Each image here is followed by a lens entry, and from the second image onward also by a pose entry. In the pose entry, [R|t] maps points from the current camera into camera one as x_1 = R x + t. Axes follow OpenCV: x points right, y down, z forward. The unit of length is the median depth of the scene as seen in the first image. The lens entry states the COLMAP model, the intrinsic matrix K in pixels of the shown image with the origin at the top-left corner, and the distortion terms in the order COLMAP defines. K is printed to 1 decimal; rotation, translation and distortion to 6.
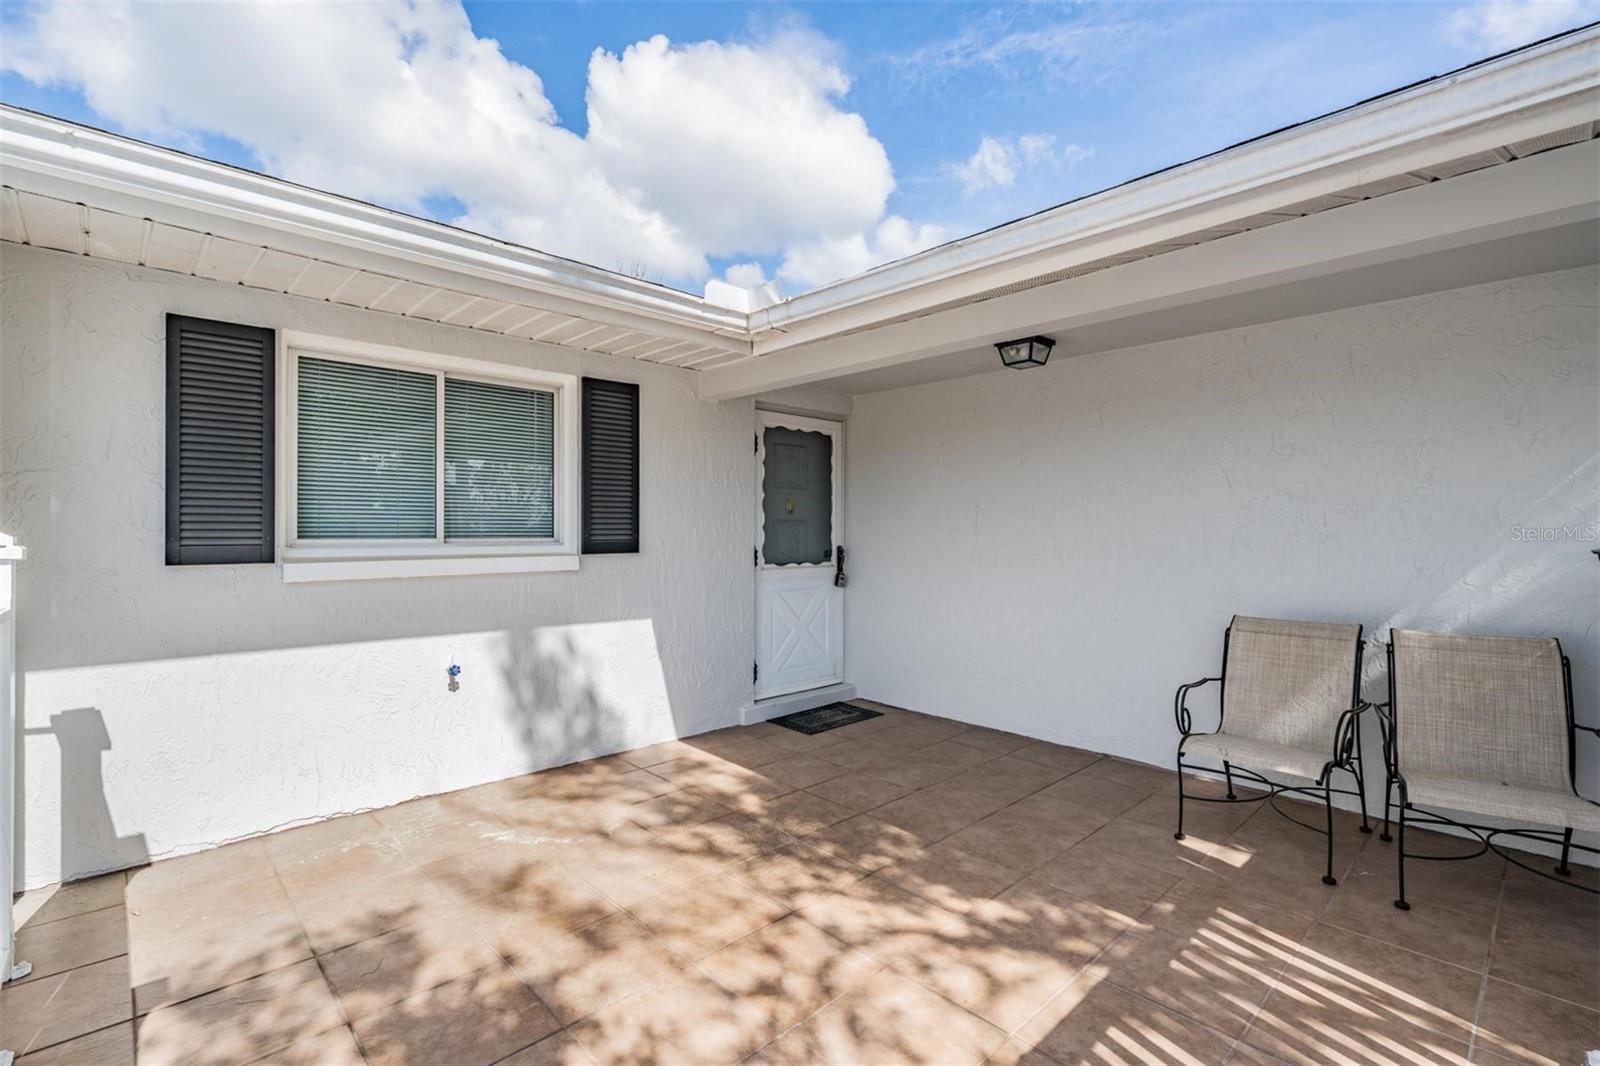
lens RADIAL K [[719.0, 0, 795.9], [0, 719.0, 528.1], [0, 0, 1]] dist [0.001468, -0.000936]
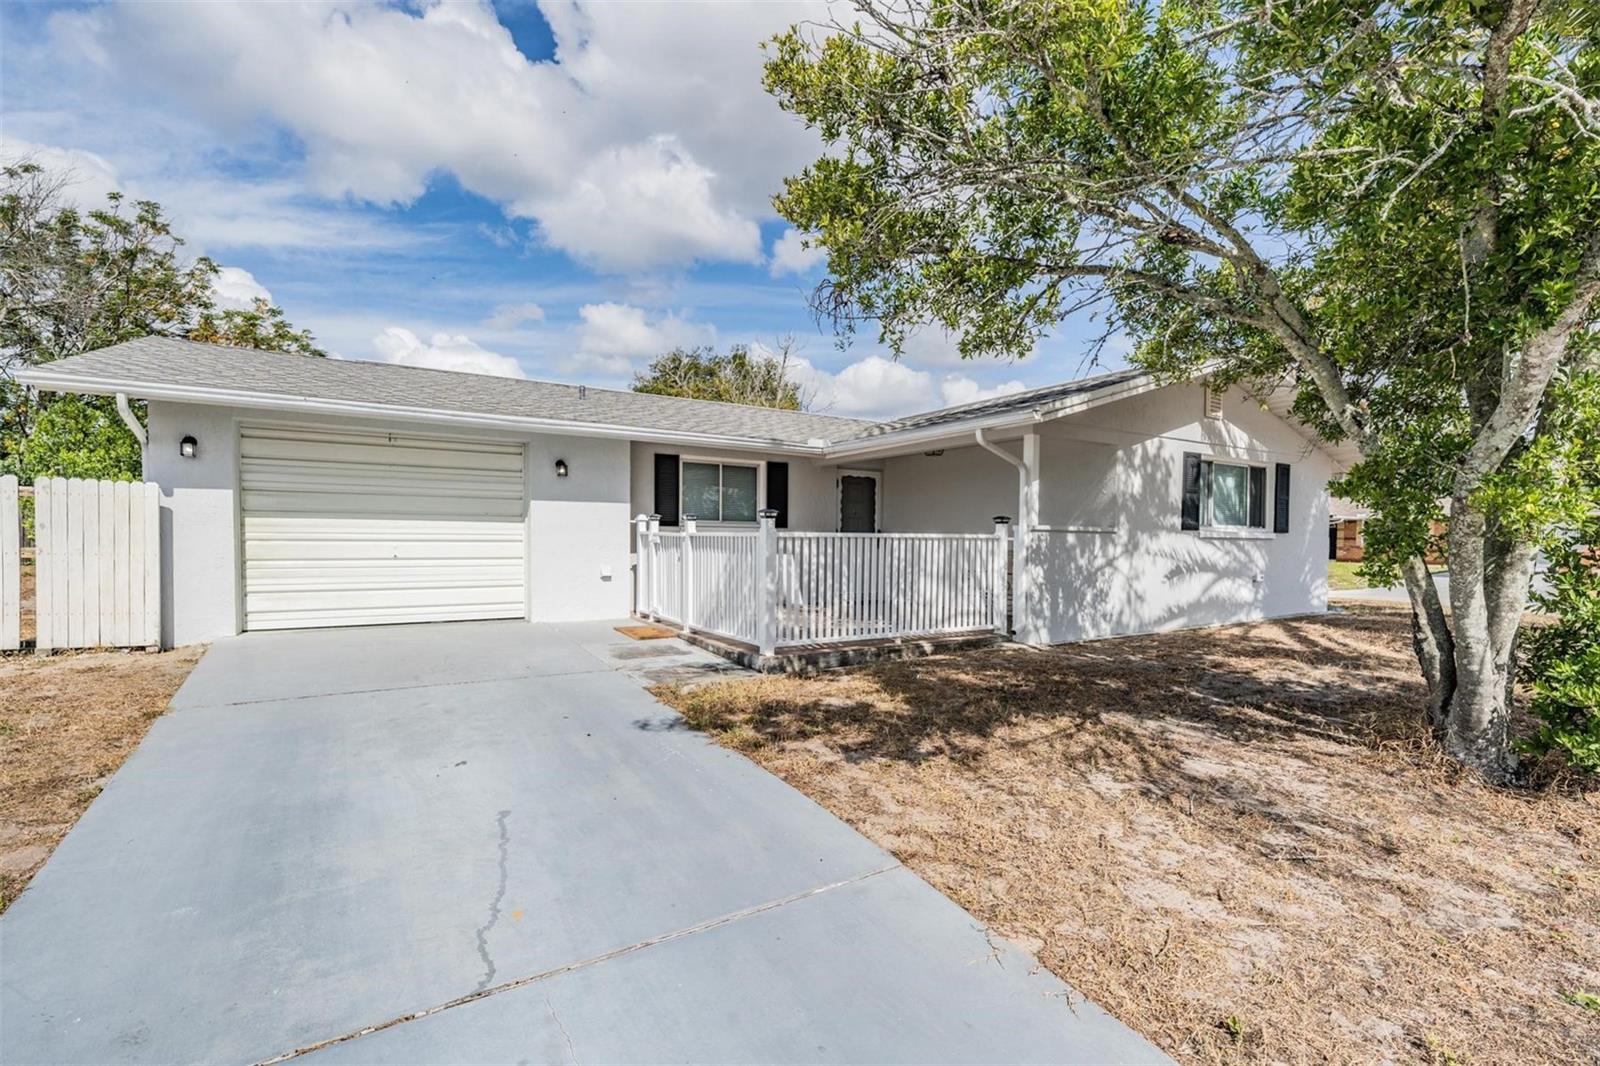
lens RADIAL K [[719.0, 0, 811.2], [0, 719.0, 541.8], [0, 0, 1]] dist [0.001468, -0.000936]
pose [[0.981315, 0.015539, -0.191781, 0.301640], [-0.012859, 0.999802, 0.015213, 0.034849], [0.191980, -0.012462, 0.981320, -1.266342]]
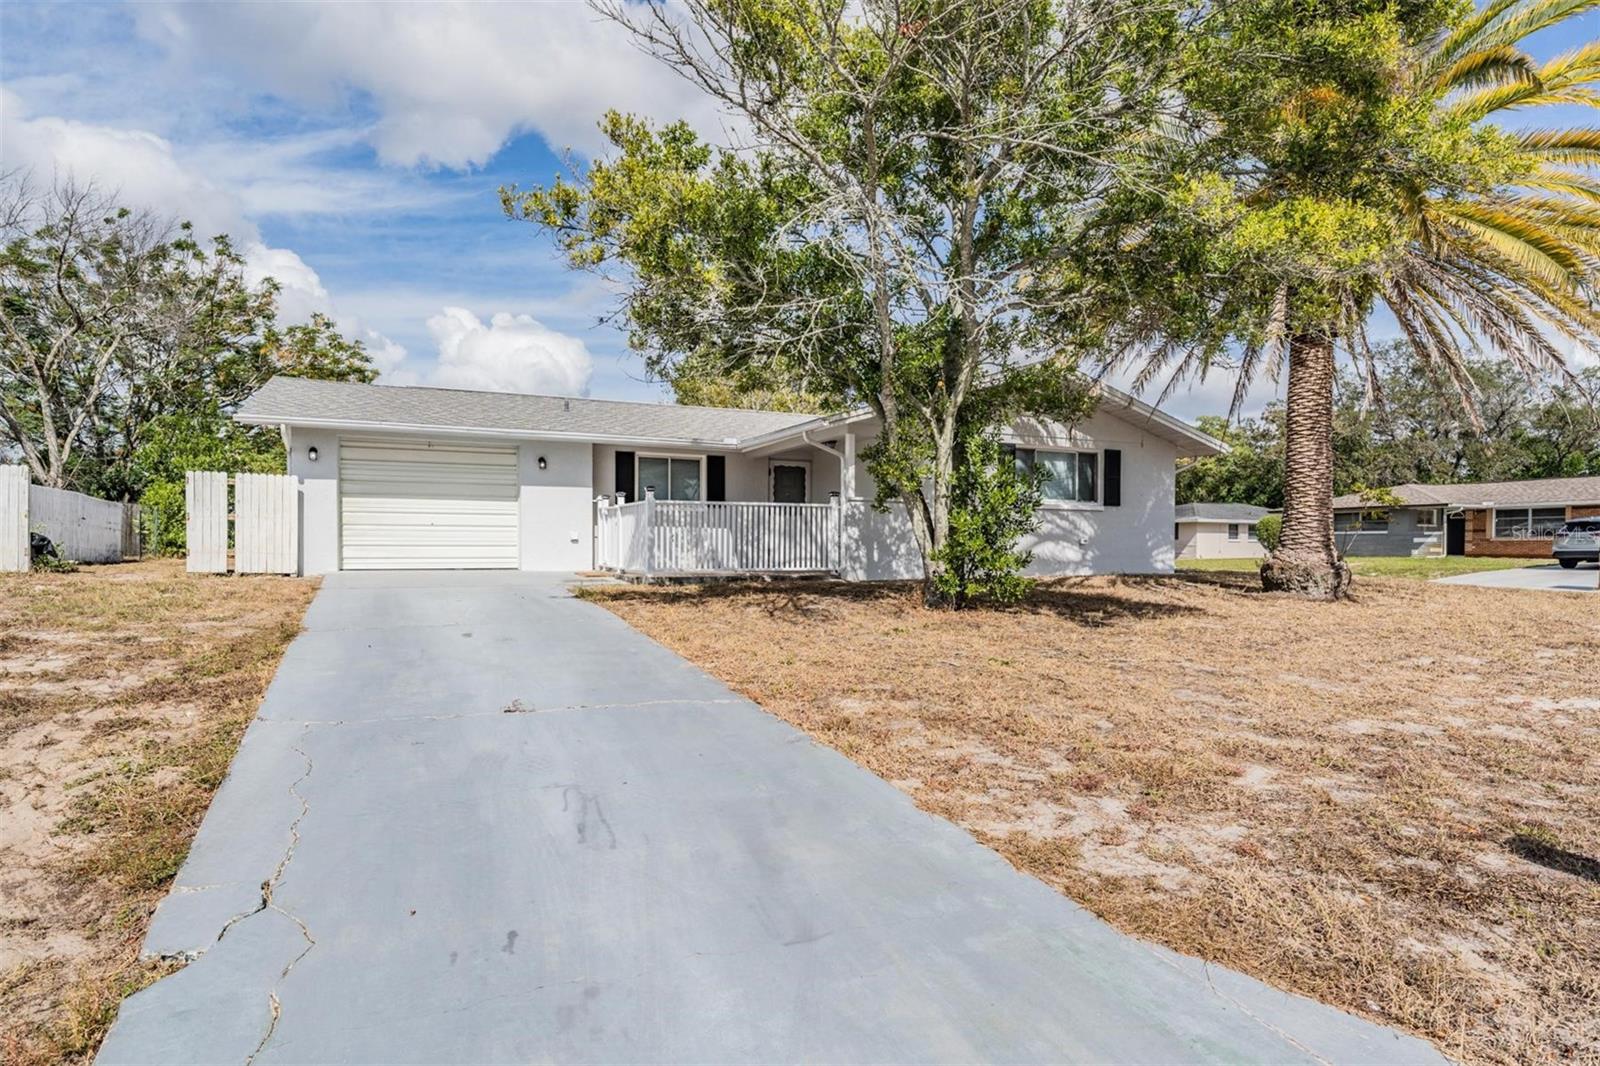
lens RADIAL K [[896.6, 0, 807.7], [0, 896.6, 539.2], [0, 0, 1]] dist [0.023875, 0.005204]
pose [[0.950178, 0.005959, -0.311650, 1.171687], [-0.005613, 0.999982, 0.002008, 0.136761], [0.311657, -0.000159, 0.950195, -2.288584]]
